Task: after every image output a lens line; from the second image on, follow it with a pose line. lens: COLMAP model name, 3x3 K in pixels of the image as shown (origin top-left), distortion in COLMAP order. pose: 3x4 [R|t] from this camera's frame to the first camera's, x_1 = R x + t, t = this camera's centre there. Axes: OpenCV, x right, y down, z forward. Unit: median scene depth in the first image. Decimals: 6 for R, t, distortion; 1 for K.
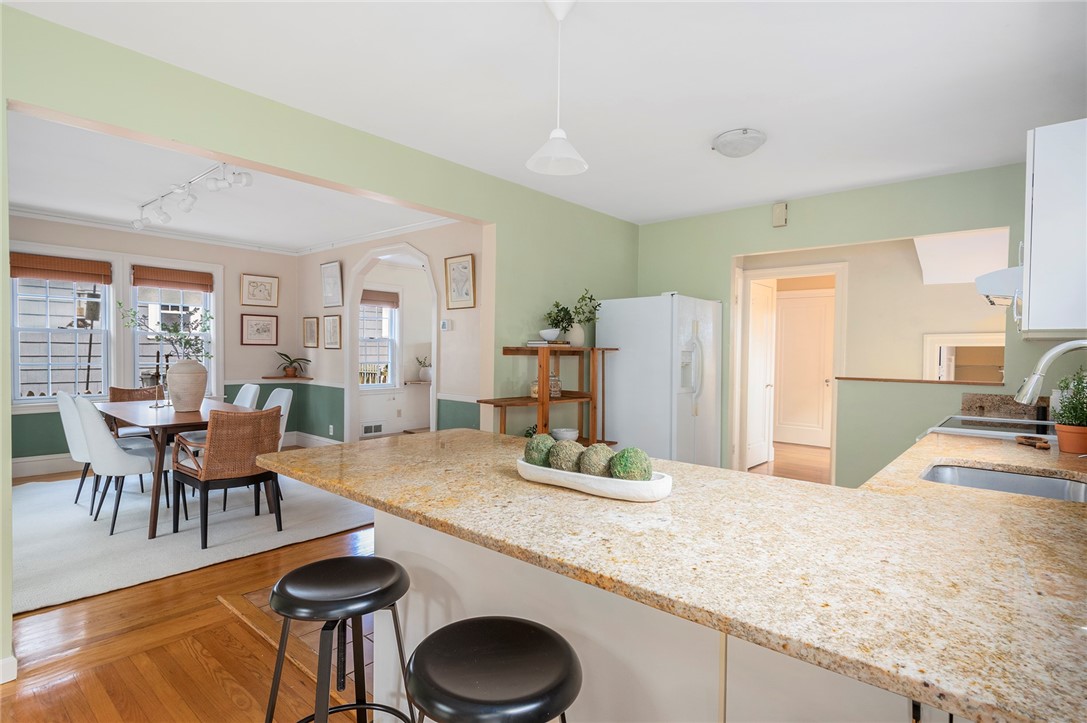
lens RADIAL K [[550.9, 0, 543.5], [0, 550.9, 361.5], [0, 0, 1]] dist [0.000895, -0.000009]
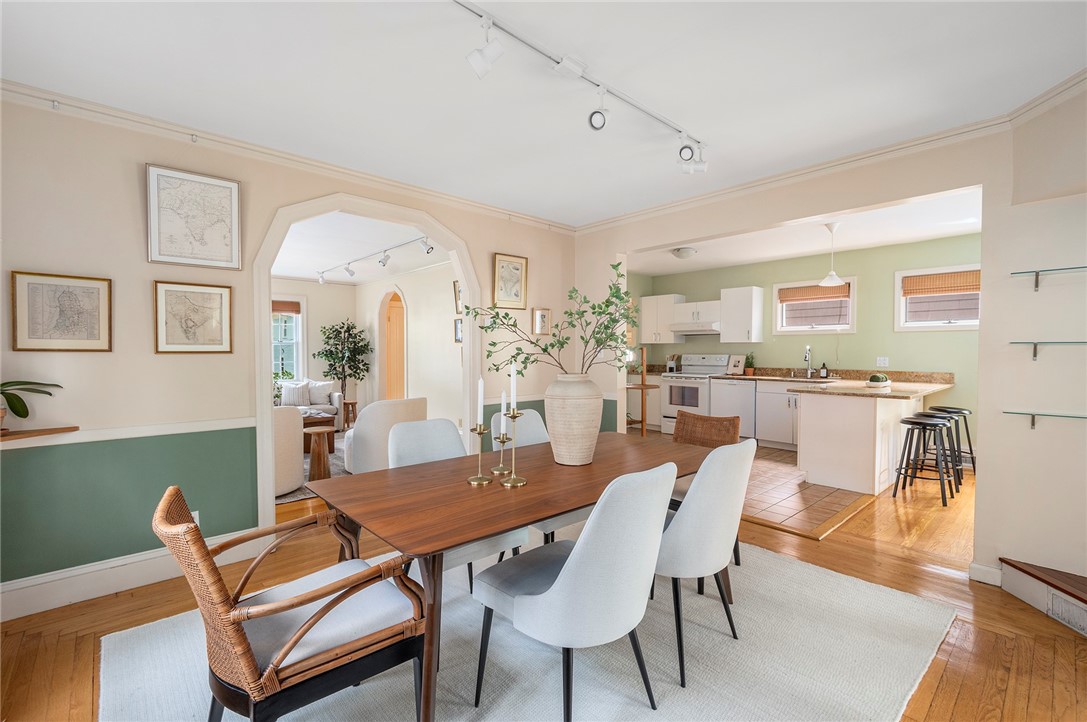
lens RADIAL K [[477.2, 0, 524.2], [0, 477.2, 356.9], [0, 0, 1]] dist [0.000018, -0.000188]
pose [[0.125270, -0.034713, 0.991515, -1.049497], [0.021333, 0.999251, 0.032289, -0.039971], [-0.991893, 0.017108, 0.125917, 0.918974]]
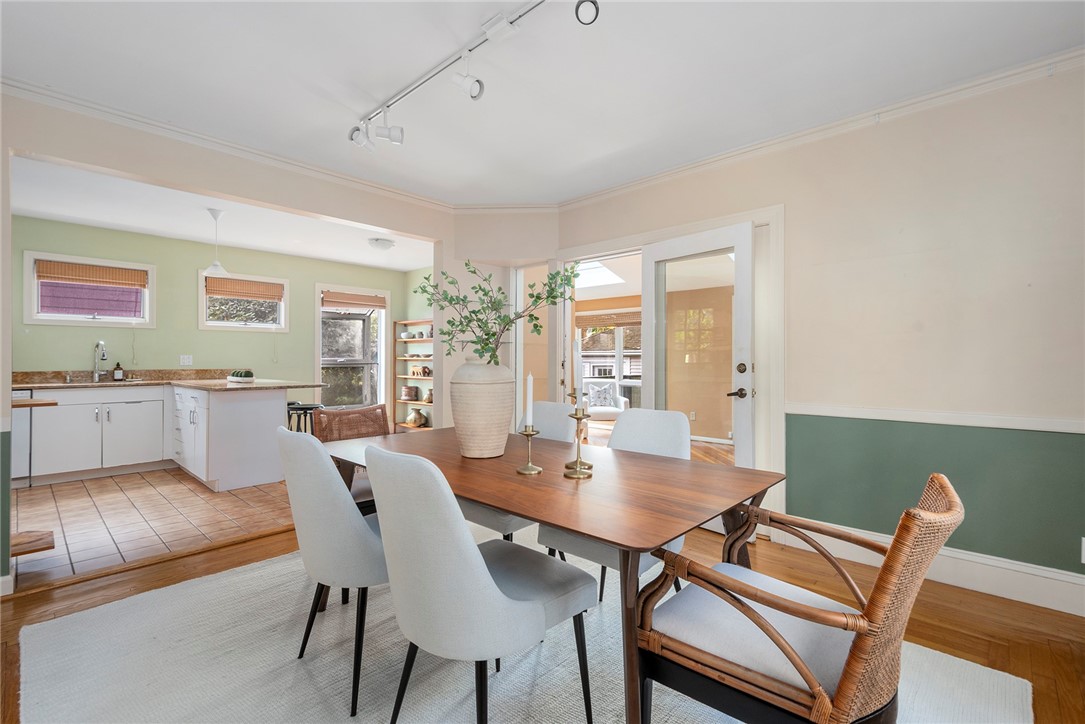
lens RADIAL K [[494.6, 0, 560.3], [0, 494.6, 348.8], [0, 0, 1]] dist [0.000666, -0.000334]
pose [[-0.999670, -0.020151, 0.015955, -0.669683], [-0.020124, 0.999796, 0.001886, -0.017277], [-0.015990, 0.001564, -0.999871, 1.349905]]
